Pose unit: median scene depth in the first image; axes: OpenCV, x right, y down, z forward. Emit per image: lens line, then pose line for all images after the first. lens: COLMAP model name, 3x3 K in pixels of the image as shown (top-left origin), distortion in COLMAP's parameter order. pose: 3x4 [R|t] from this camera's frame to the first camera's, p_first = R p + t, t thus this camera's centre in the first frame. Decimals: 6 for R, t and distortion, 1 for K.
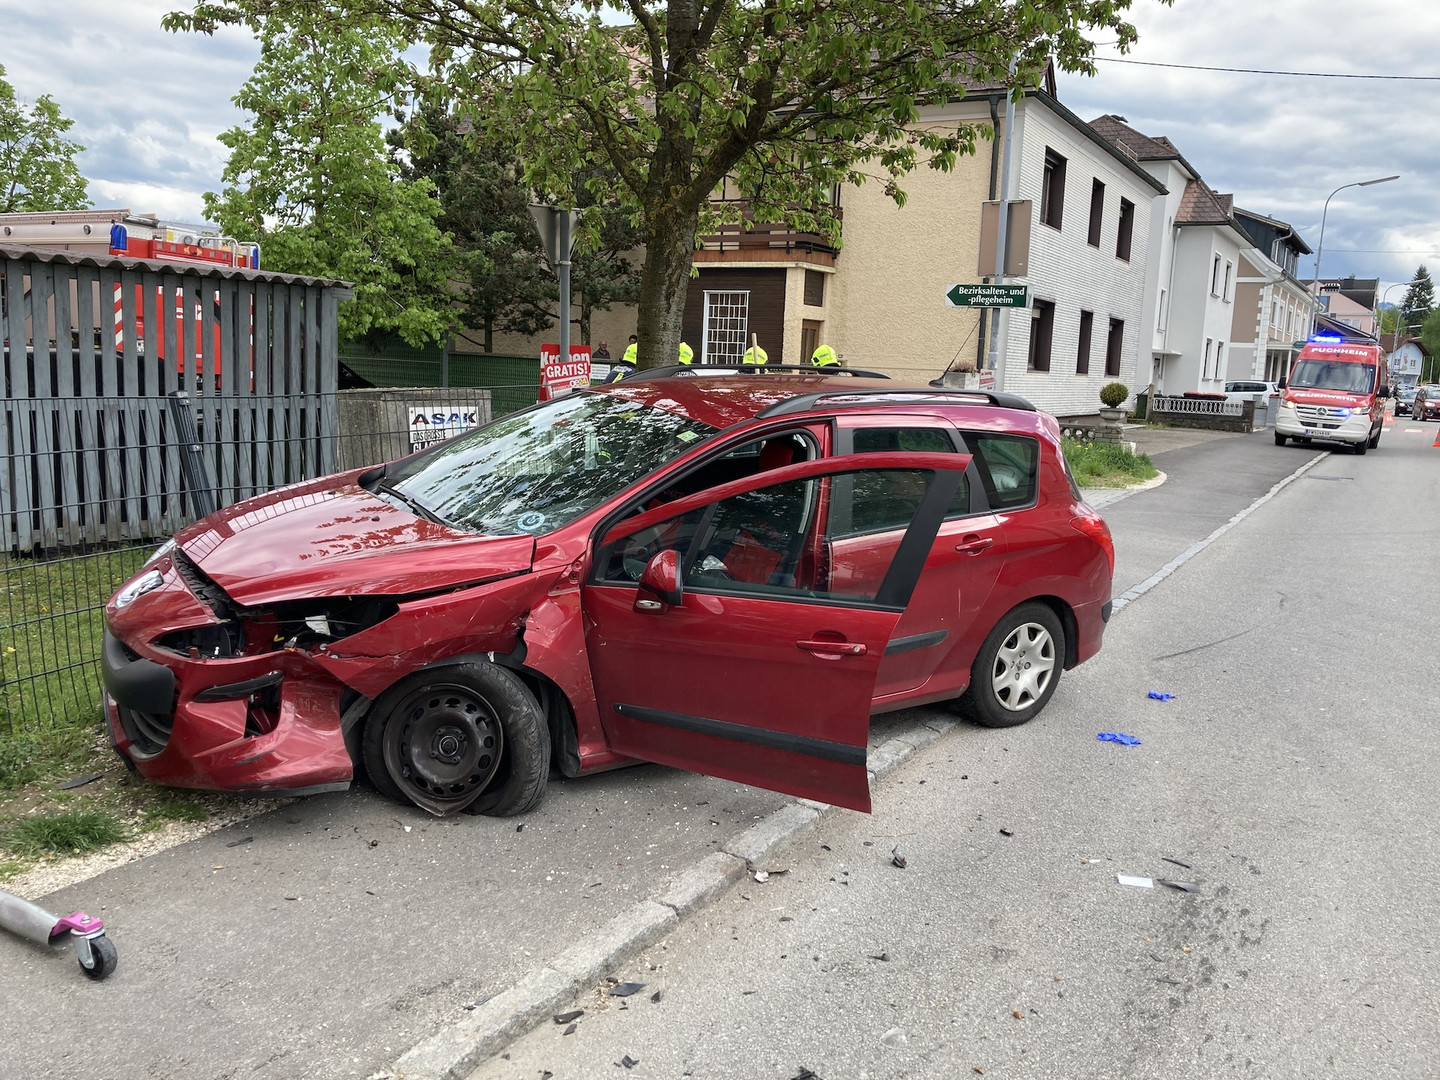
lens RADIAL K [[1185.1, 0, 720.0], [0, 1185.1, 540.0], [0, 0, 1]] dist [0.023750, 0.003804]
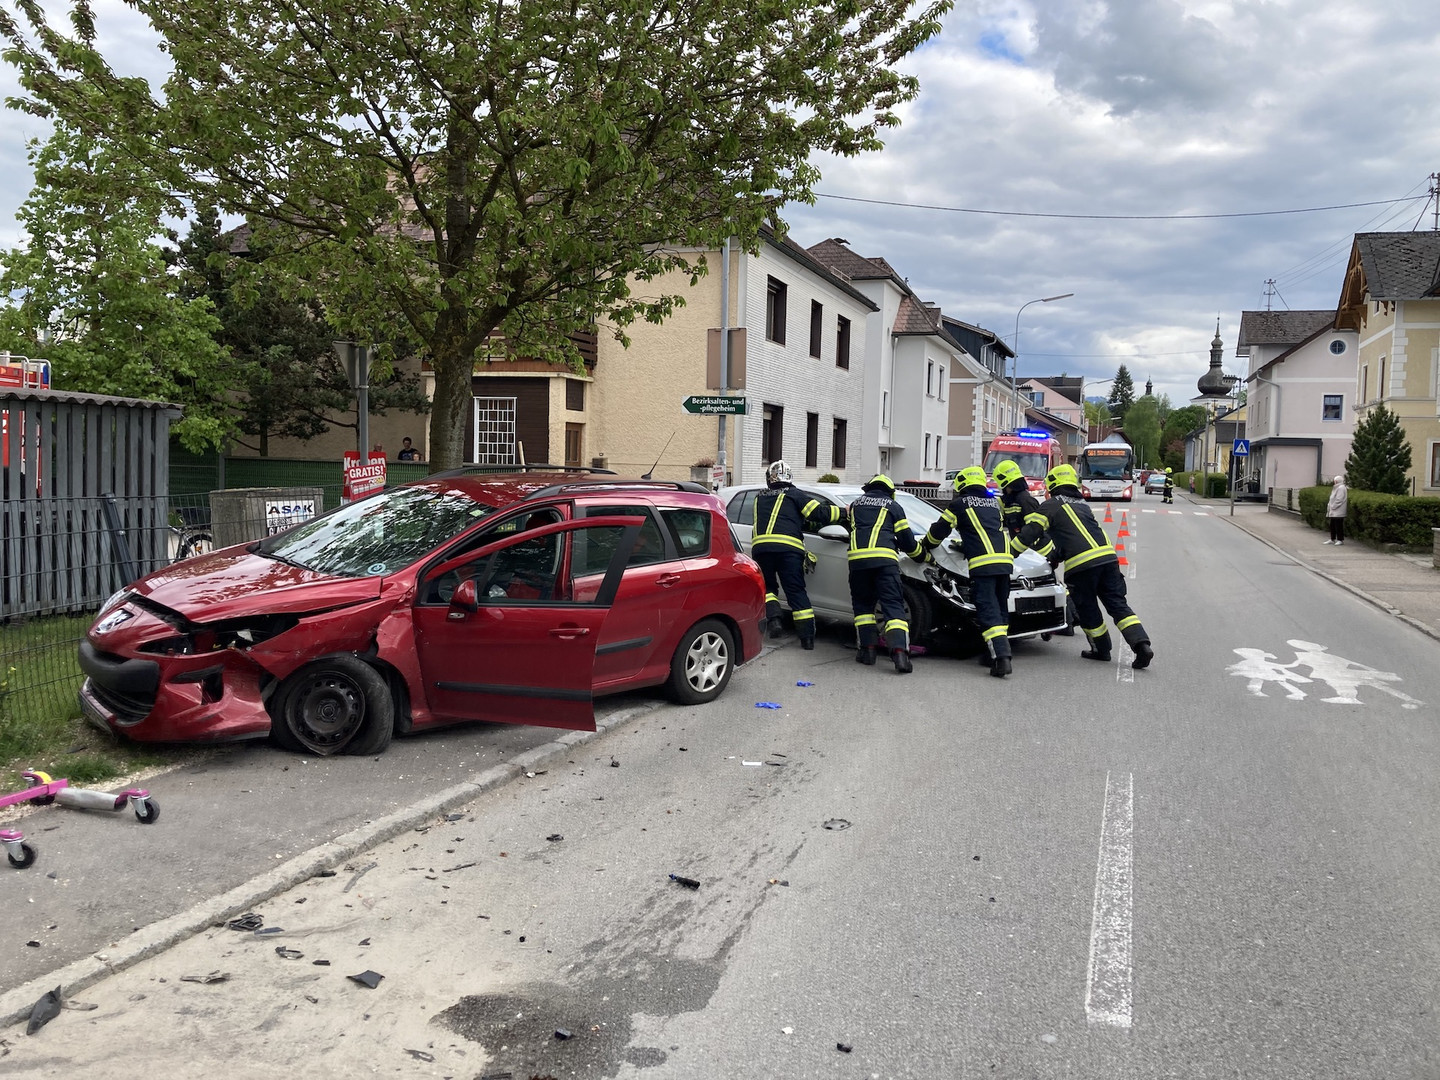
lens RADIAL K [[1276.2, 0, 720.0], [0, 1276.2, 540.0], [0, 0, 1]] dist [0.112101, -0.236975]
pose [[0.983923, -0.029800, 0.176090, -0.003427], [0.044473, 0.995804, -0.079976, 0.033782], [-0.172968, 0.086521, 0.981120, -0.249212]]
